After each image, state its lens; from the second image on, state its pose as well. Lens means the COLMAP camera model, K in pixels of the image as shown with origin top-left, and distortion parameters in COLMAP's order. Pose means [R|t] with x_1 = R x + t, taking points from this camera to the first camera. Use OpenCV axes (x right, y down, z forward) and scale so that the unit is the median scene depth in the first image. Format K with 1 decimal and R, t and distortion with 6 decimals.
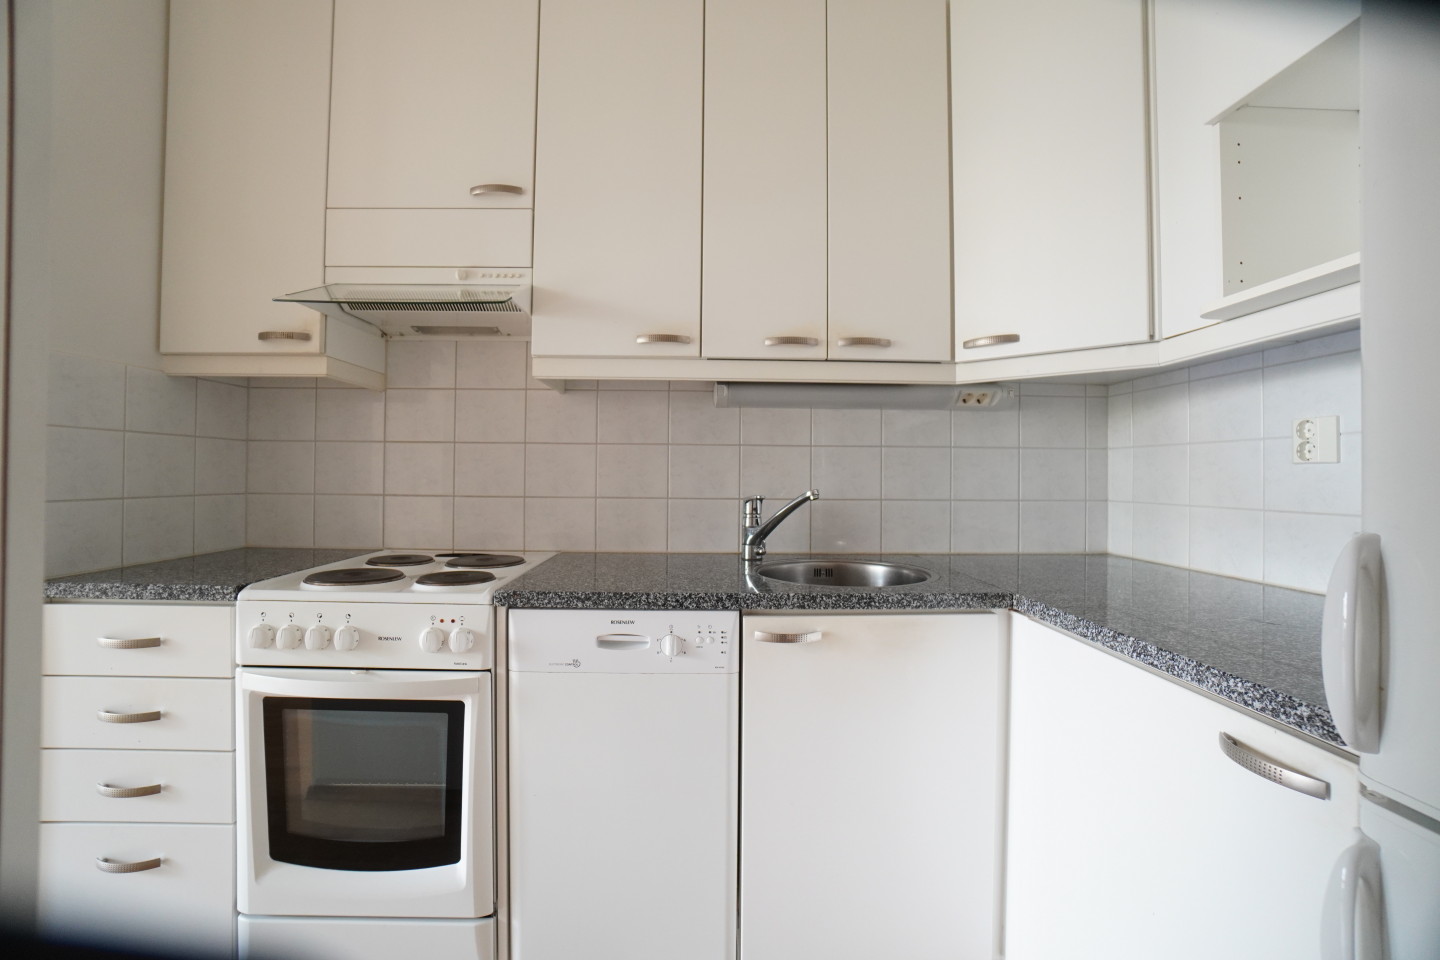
lens RADIAL K [[628.8, 0, 711.1], [0, 628.8, 468.9], [0, 0, 1]] dist [-0.067157, 0.024785]
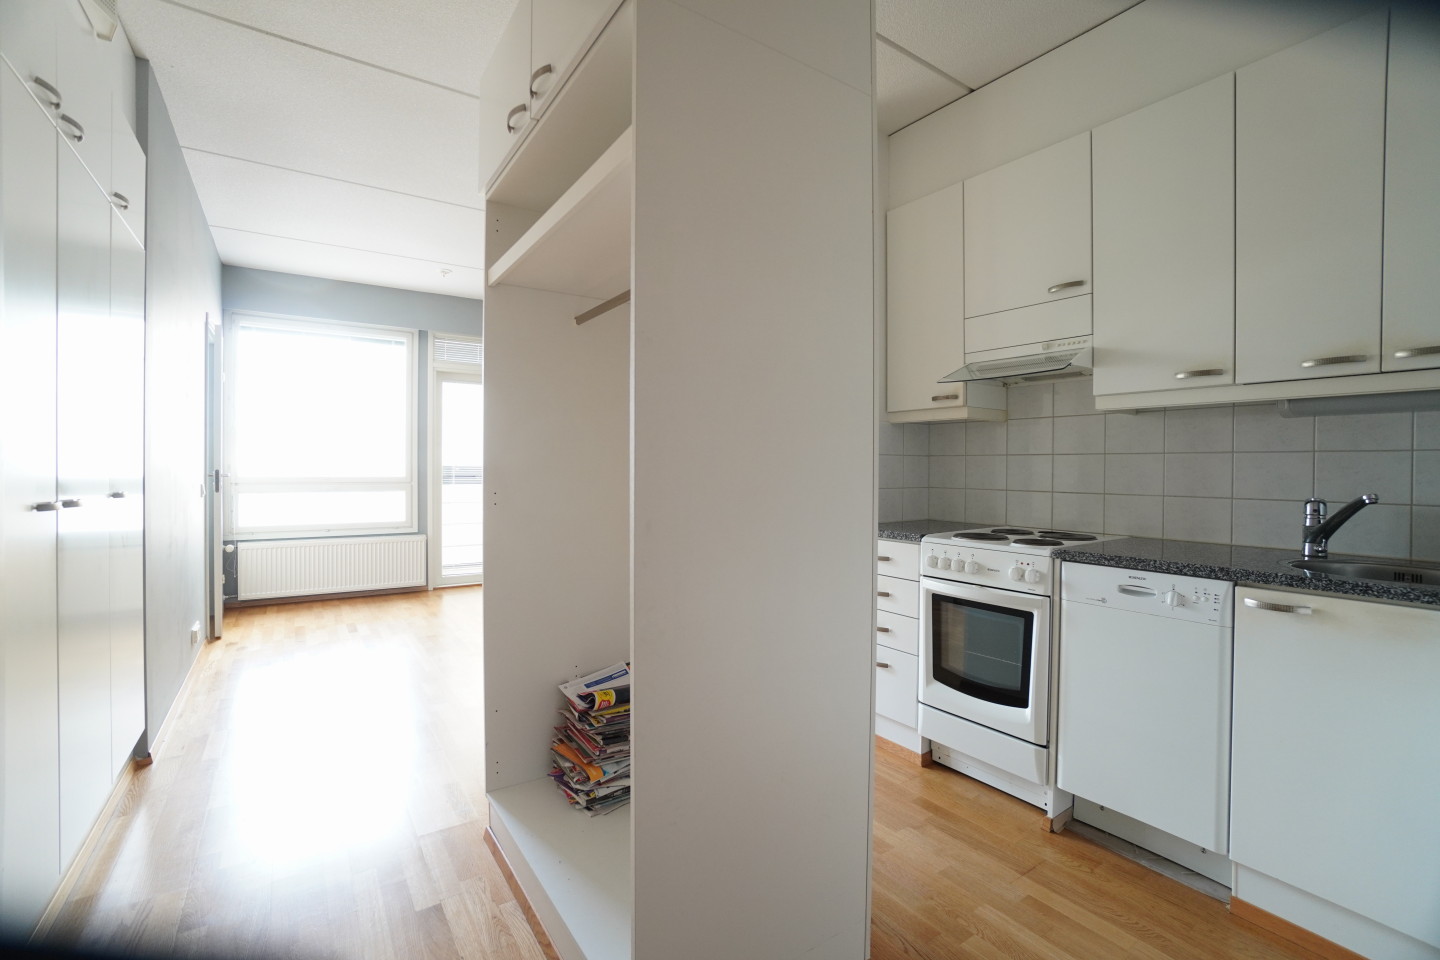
lens RADIAL K [[628.8, 0, 711.1], [0, 628.8, 468.9], [0, 0, 1]] dist [-0.067157, 0.024785]
pose [[0.537602, -0.003009, -0.843194, 0.540351], [0.006021, 0.999982, 0.000270, -0.021991], [0.843177, -0.005222, 0.537610, -0.637166]]
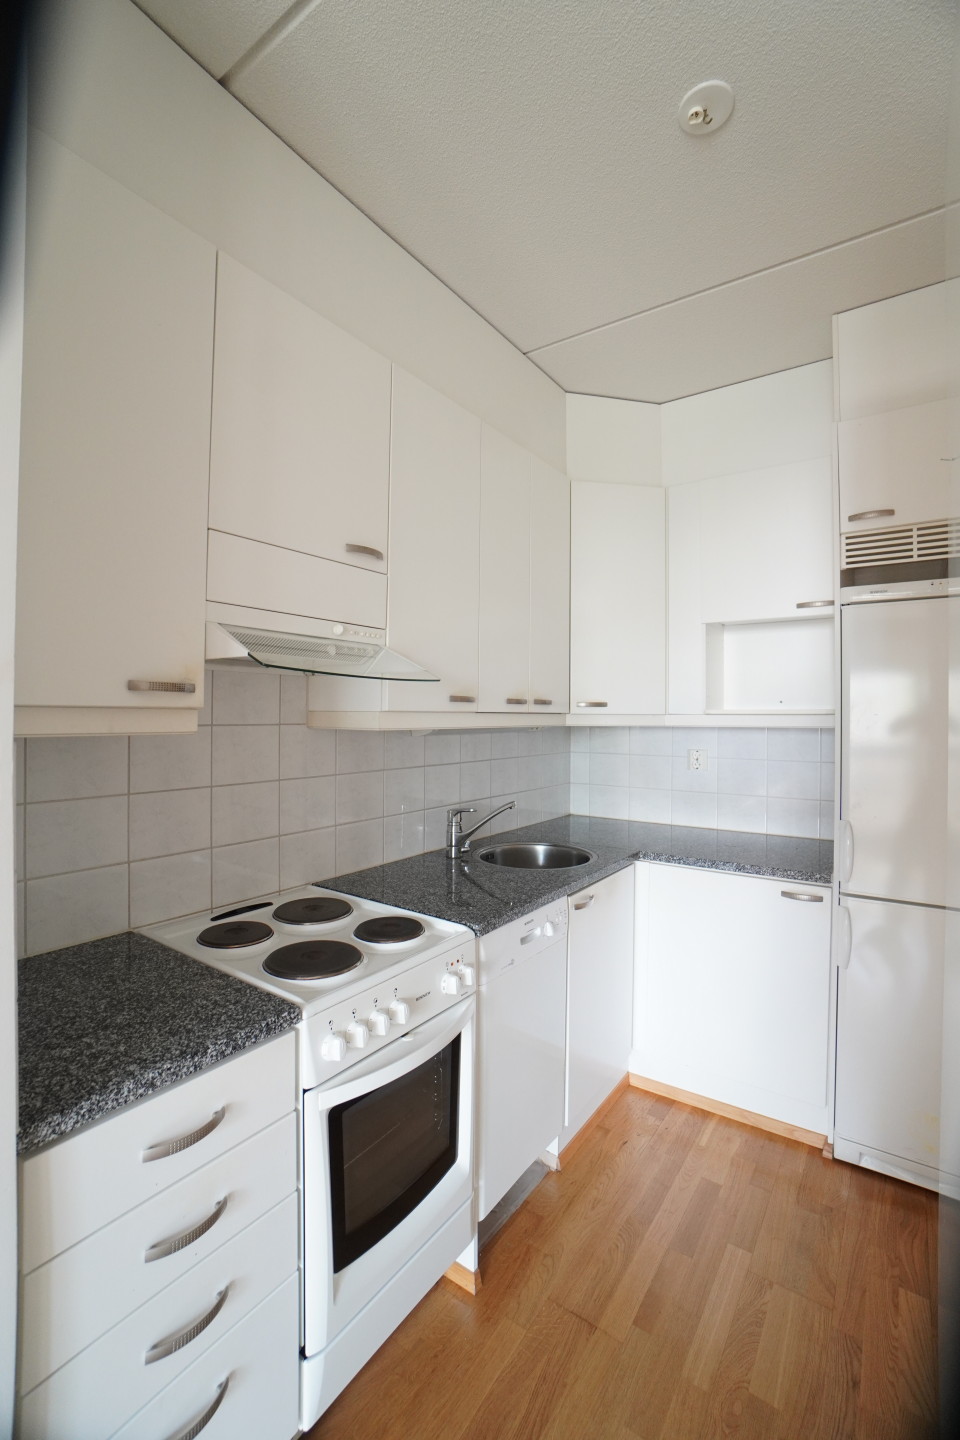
lens RADIAL K [[628.8, 0, 483.5], [0, 628.8, 713.7], [0, 0, 1]] dist [-0.067157, 0.024785]
pose [[0.588813, -0.005045, 0.808253, -1.326673], [-0.007709, 0.999900, 0.011857, -0.237378], [-0.808232, -0.013213, 0.588715, 0.264150]]
